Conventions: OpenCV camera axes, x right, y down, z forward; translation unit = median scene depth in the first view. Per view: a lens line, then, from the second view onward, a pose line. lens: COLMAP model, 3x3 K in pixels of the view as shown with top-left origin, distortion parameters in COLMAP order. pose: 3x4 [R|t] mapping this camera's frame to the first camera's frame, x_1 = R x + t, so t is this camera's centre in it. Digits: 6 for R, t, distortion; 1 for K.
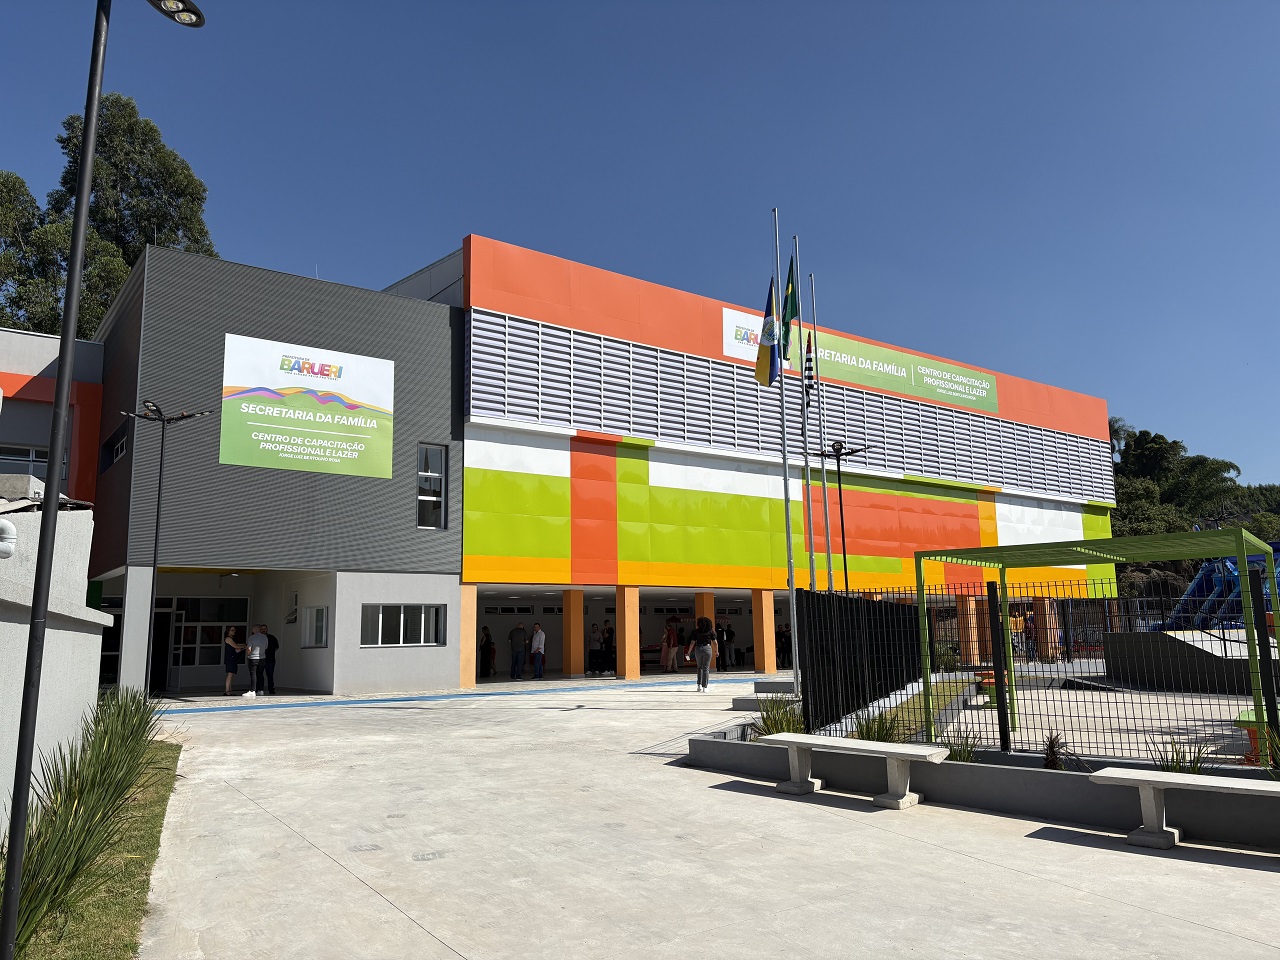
lens RADIAL K [[962.2, 0, 641.4], [0, 962.2, 490.7], [0, 0, 1]] dist [0.048276, -0.049291]
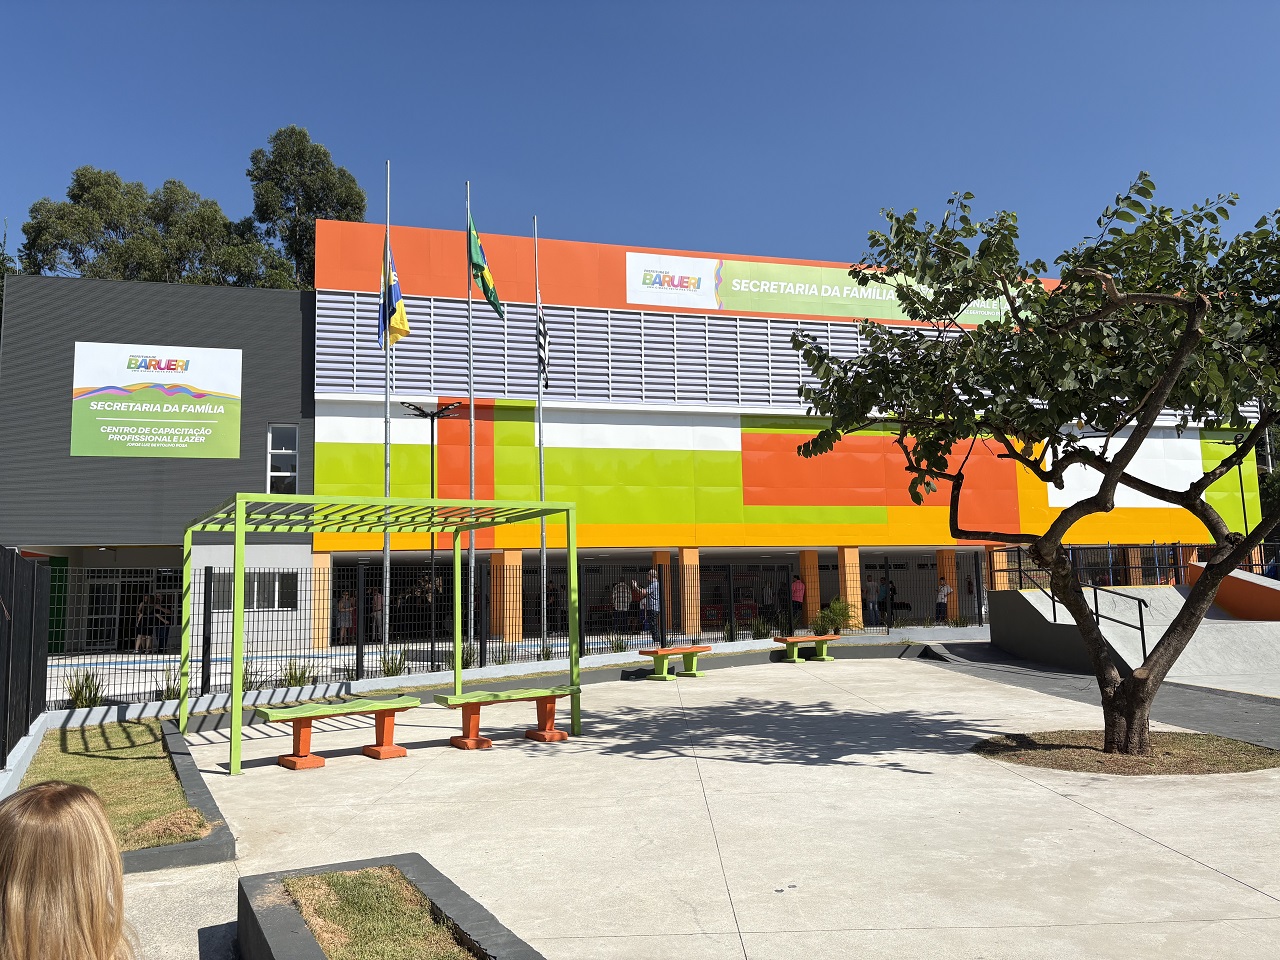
lens RADIAL K [[962.2, 0, 641.4], [0, 962.2, 490.7], [0, 0, 1]] dist [0.048276, -0.049291]
pose [[0.931424, -0.045950, -0.361024, 0.535913], [0.063143, 0.997356, 0.035966, 0.012640], [0.358417, -0.056296, 0.931863, 0.137759]]
